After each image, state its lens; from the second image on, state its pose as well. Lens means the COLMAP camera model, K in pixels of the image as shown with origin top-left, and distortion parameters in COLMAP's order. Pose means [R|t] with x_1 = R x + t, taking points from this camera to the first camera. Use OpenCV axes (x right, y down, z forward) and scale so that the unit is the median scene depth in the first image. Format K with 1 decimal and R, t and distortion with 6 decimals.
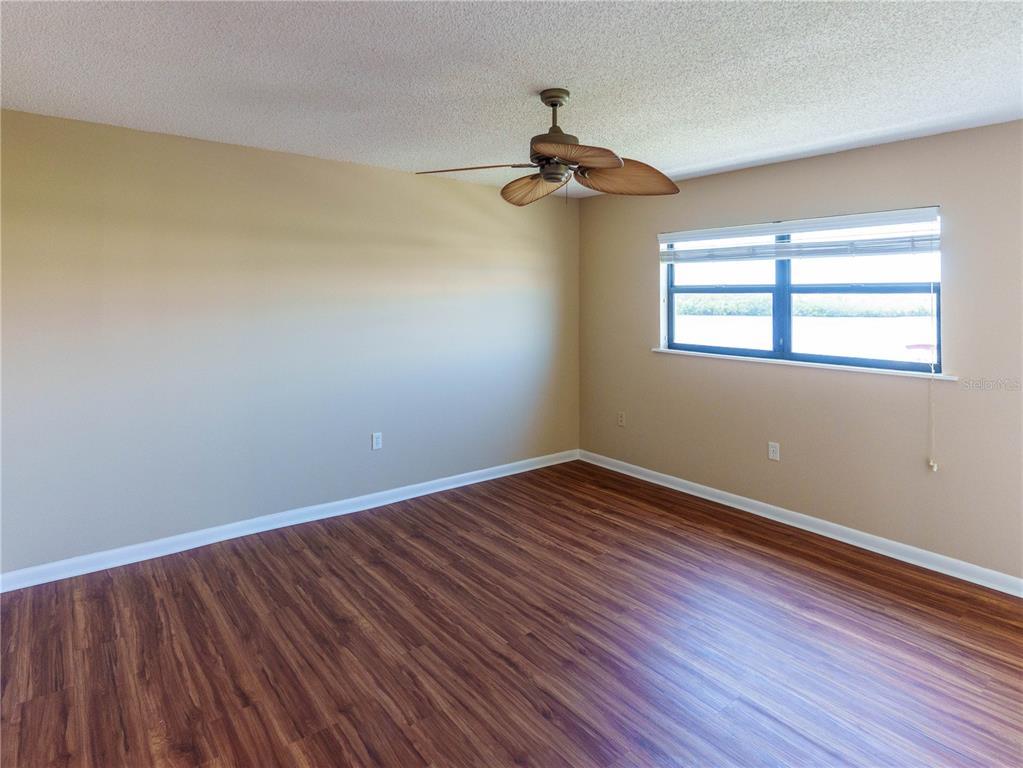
lens RADIAL K [[570.9, 0, 511.9], [0, 570.9, 384.0], [0, 0, 1]] dist [0.002506, -0.000330]
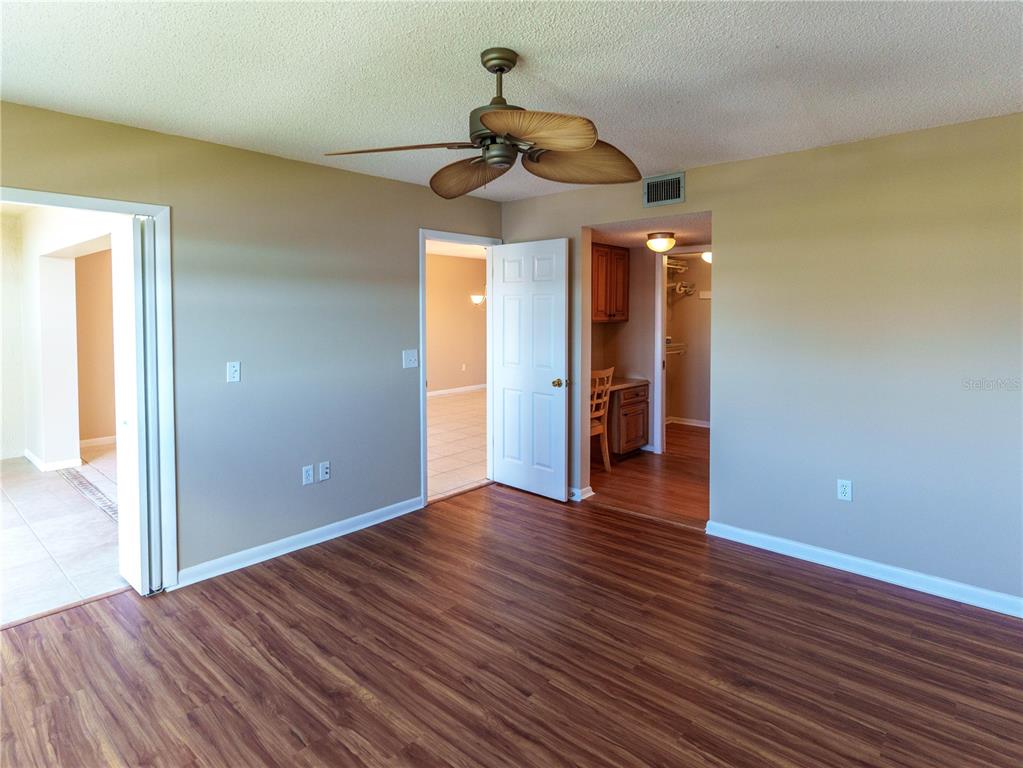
lens RADIAL K [[570.9, 0, 508.5], [0, 570.9, 383.9], [0, 0, 1]] dist [0.002506, -0.000330]
pose [[-0.986009, 0.017016, -0.165821, 0.199756], [-0.029060, 0.961996, 0.271512, -0.255173], [0.164139, 0.272532, -0.948042, 1.718805]]
